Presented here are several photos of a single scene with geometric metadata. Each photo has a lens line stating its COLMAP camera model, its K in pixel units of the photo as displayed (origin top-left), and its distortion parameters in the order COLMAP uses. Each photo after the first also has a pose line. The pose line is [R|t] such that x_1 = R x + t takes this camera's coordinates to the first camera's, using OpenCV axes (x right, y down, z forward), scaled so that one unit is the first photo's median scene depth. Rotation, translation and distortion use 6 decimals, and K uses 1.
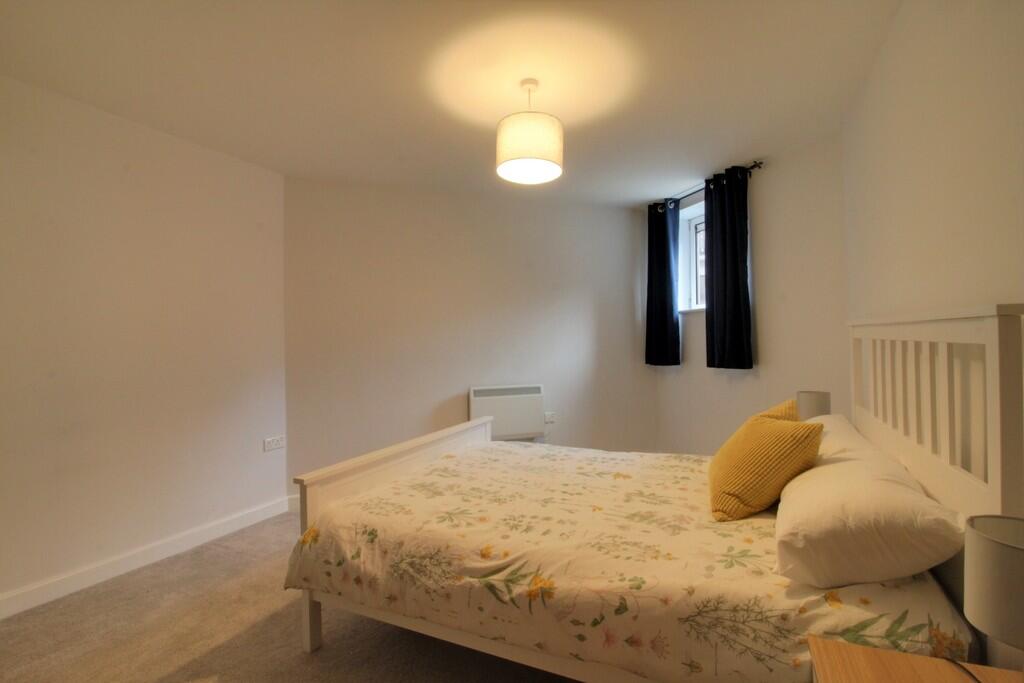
lens RADIAL K [[473.2, 0, 510.3], [0, 473.2, 337.6], [0, 0, 1]] dist [0.001219, -0.012389]
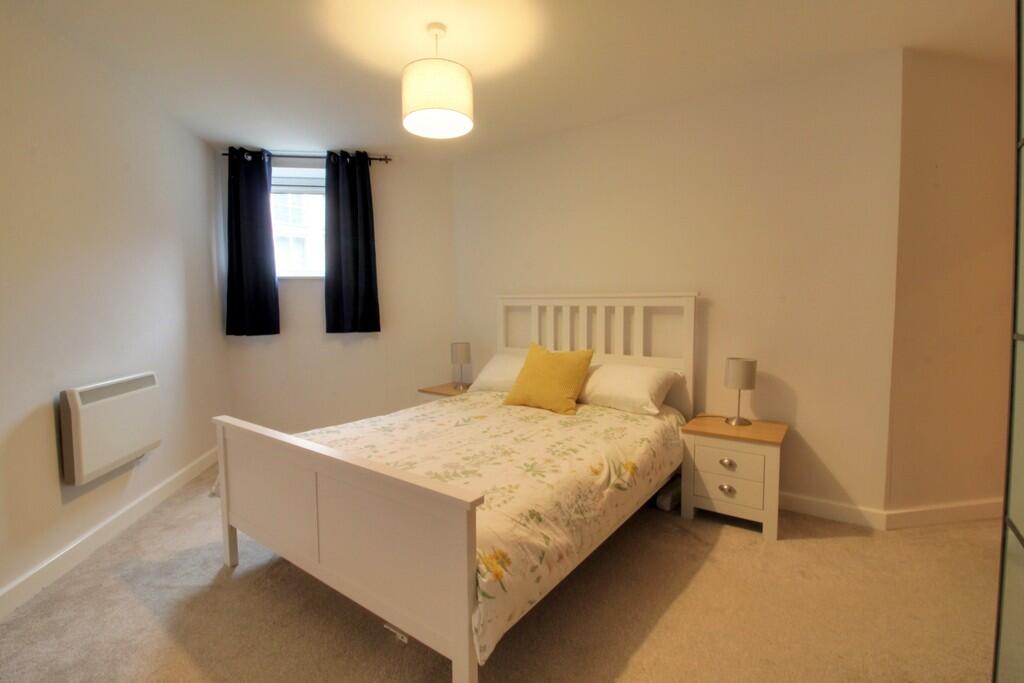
lens RADIAL K [[473.2, 0, 510.3], [0, 473.2, 337.6], [0, 0, 1]] dist [0.001219, -0.012389]
pose [[0.189387, -0.052391, 0.980504, -1.051939], [-0.004003, 0.998526, 0.054127, 0.028345], [-0.981894, -0.014176, 0.188898, 0.796356]]
